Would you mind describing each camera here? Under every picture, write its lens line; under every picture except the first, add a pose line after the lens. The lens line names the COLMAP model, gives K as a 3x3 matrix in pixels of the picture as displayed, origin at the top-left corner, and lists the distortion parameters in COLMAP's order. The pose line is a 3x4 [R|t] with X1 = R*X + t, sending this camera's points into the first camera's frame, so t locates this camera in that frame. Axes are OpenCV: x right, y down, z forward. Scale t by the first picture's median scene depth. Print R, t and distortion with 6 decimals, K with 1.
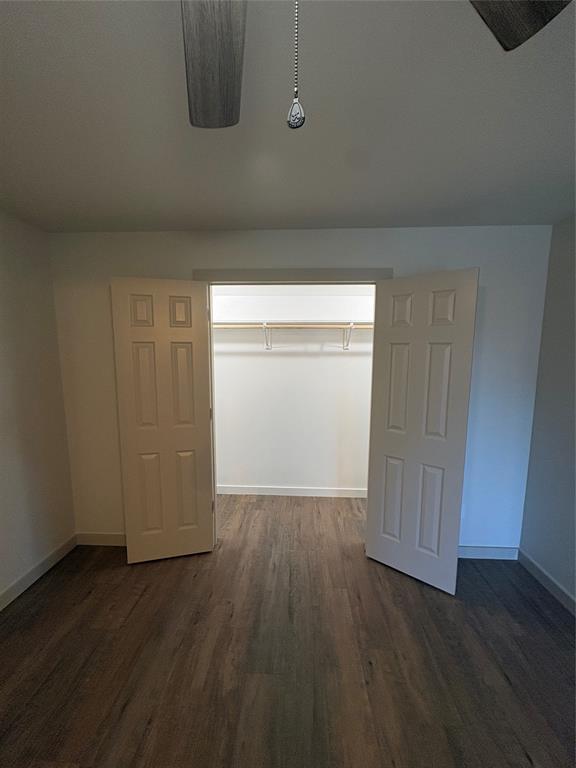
lens RADIAL K [[305.5, 0, 290.3], [0, 305.5, 385.4], [0, 0, 1]] dist [0.000230, 0.000153]
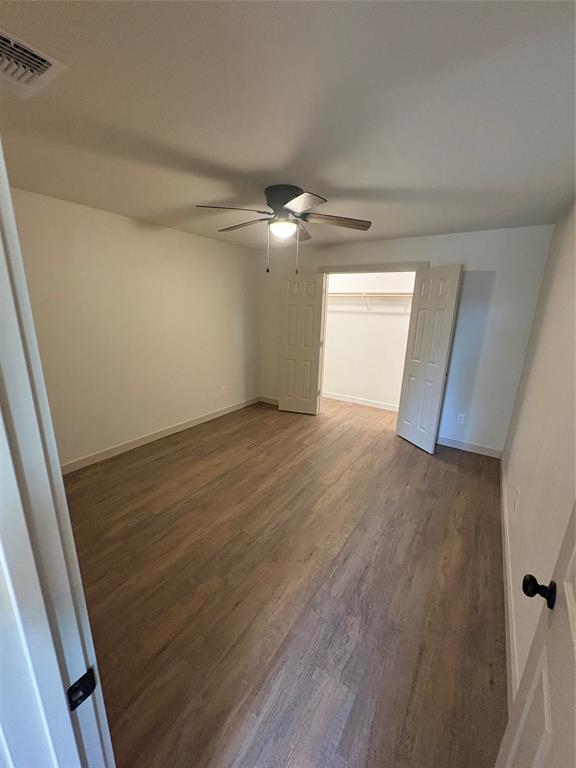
lens RADIAL K [[305.5, 0, 288.8], [0, 305.5, 387.9], [0, 0, 1]] dist [0.000230, 0.000153]
pose [[0.859520, 0.147095, -0.489478, 0.509847], [-0.077196, 0.984066, 0.160170, 0.069321], [0.505239, -0.099884, 0.857180, -0.726441]]
